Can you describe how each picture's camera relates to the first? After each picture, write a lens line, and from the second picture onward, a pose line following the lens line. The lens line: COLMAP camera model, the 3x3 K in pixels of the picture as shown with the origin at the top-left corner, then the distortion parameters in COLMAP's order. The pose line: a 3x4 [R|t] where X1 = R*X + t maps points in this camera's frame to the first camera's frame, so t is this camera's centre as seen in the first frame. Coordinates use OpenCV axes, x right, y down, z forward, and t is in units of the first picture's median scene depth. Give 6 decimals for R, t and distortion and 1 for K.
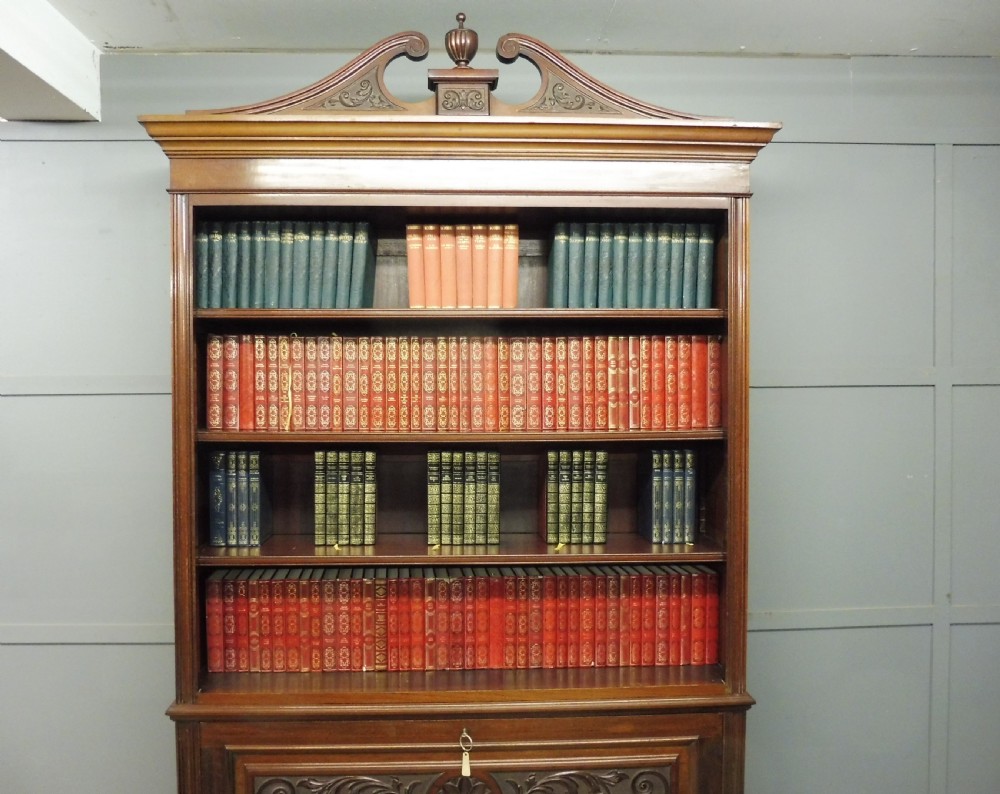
lens RADIAL K [[798.5, 0, 466.5], [0, 798.5, 396.2], [0, 0, 1]] dist [-0.032775, -0.024037]
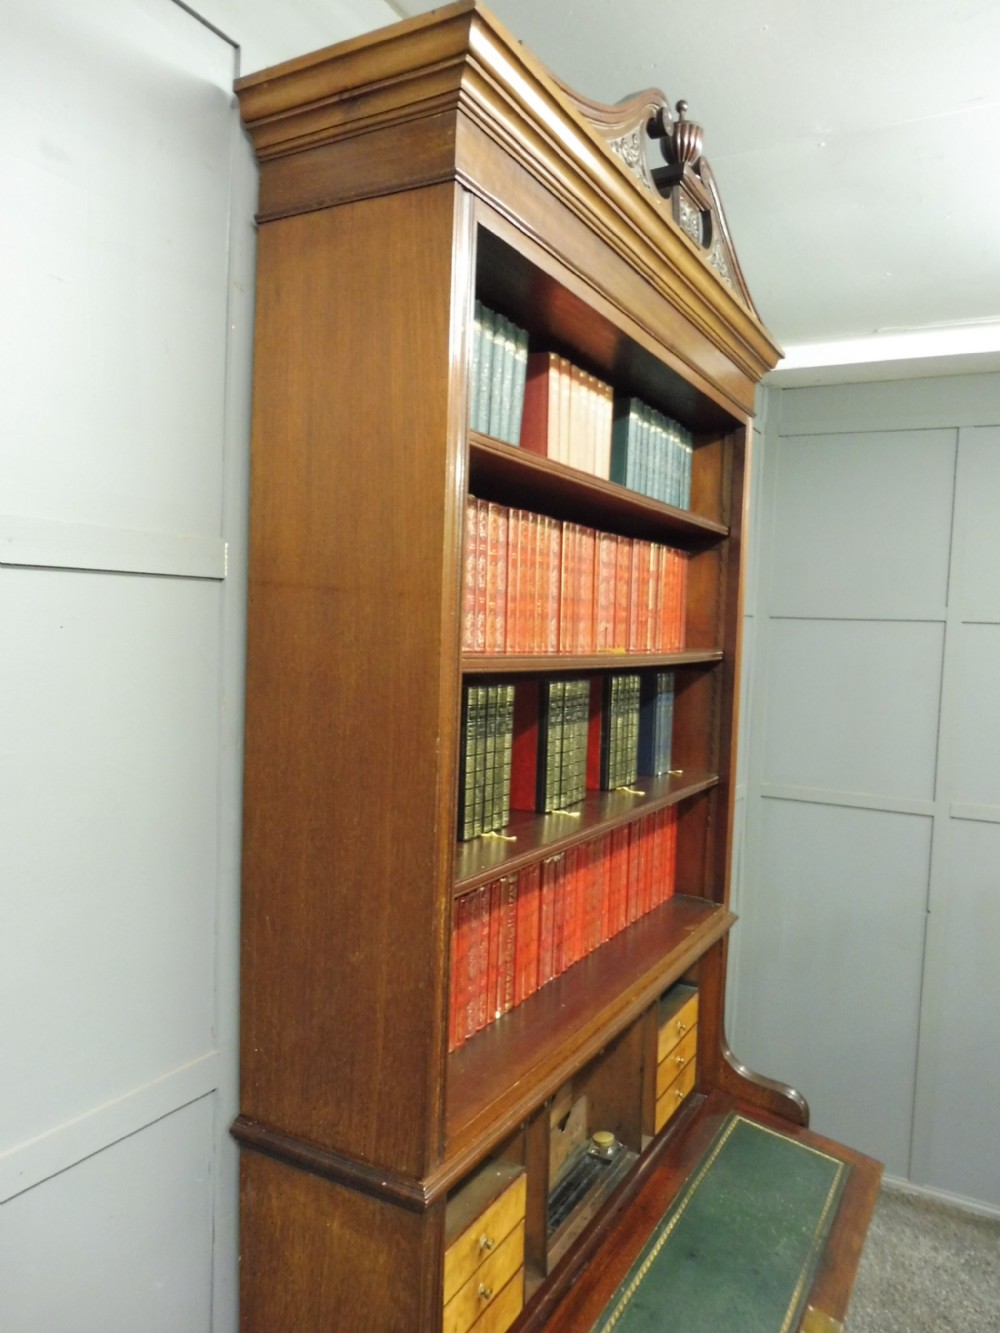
lens RADIAL K [[975.5, 0, 510.3], [0, 975.5, 670.2], [0, 0, 1]] dist [-0.042607, 0.007154]
pose [[0.507591, -0.021850, 0.861321, -0.812092], [-0.023940, 0.998935, 0.039449, 0.025560], [-0.861265, -0.040644, 0.506527, 0.596517]]
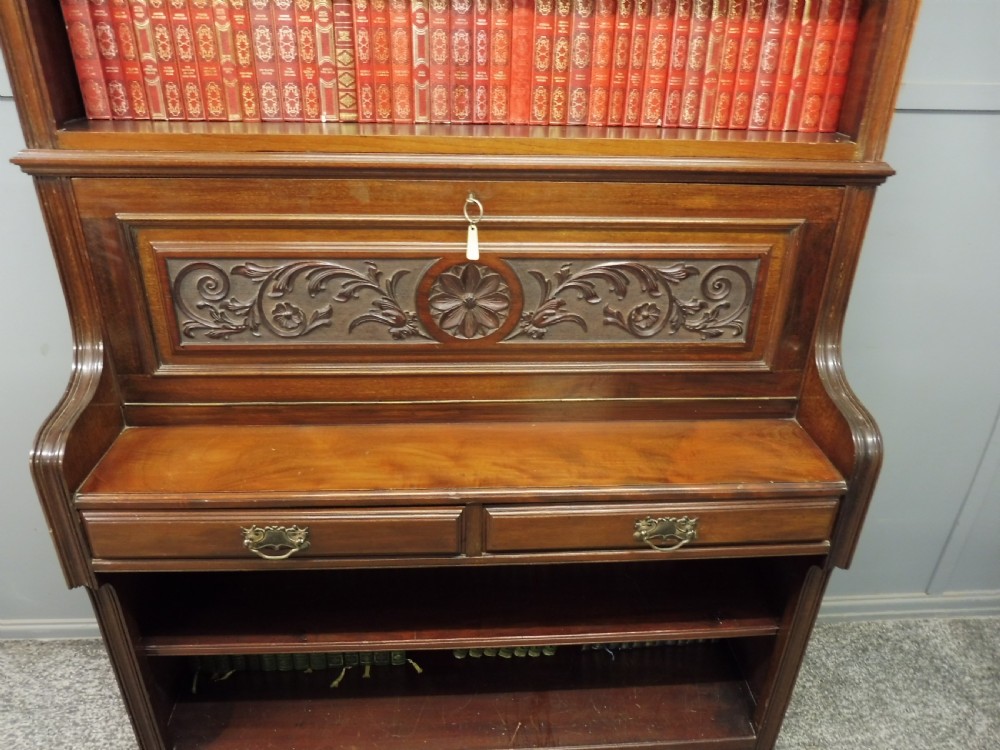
lens RADIAL K [[731.8, 0, 500.8], [0, 731.8, 381.2], [0, 0, 1]] dist [-0.042607, 0.007154]
pose [[0.999143, 0.012727, 0.039386, 0.000293], [-0.028742, 0.898056, 0.438941, 0.269217], [-0.029784, -0.439697, 0.897652, 0.345949]]
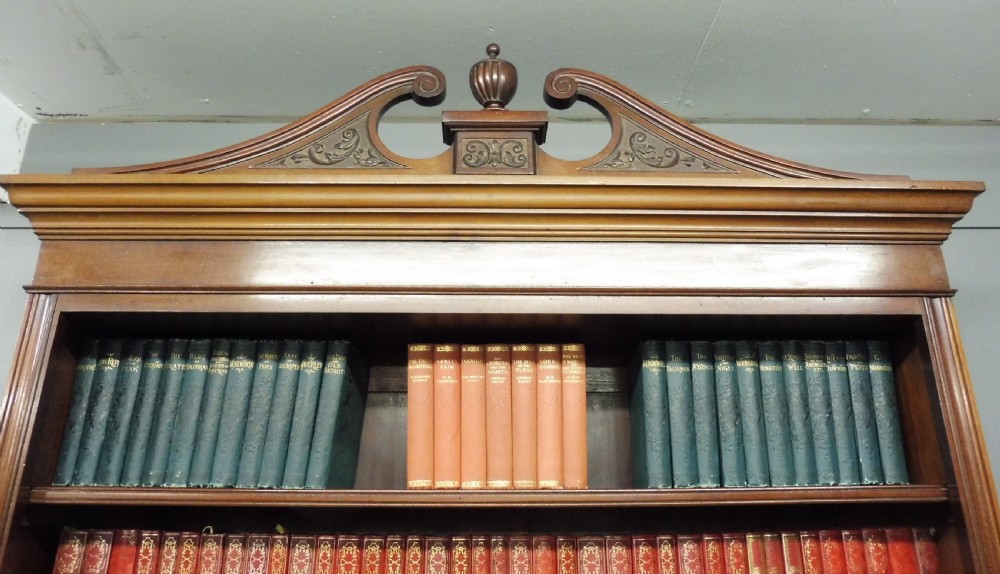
lens RADIAL K [[723.6, 0, 506.1], [0, 723.6, 206.6], [0, 0, 1]] dist [-0.018977, -0.024279]
pose [[0.999863, -0.005944, -0.015434, 0.012393], [-0.000692, 0.917354, -0.398072, -0.085953], [0.016525, 0.398028, 0.917224, 0.423802]]
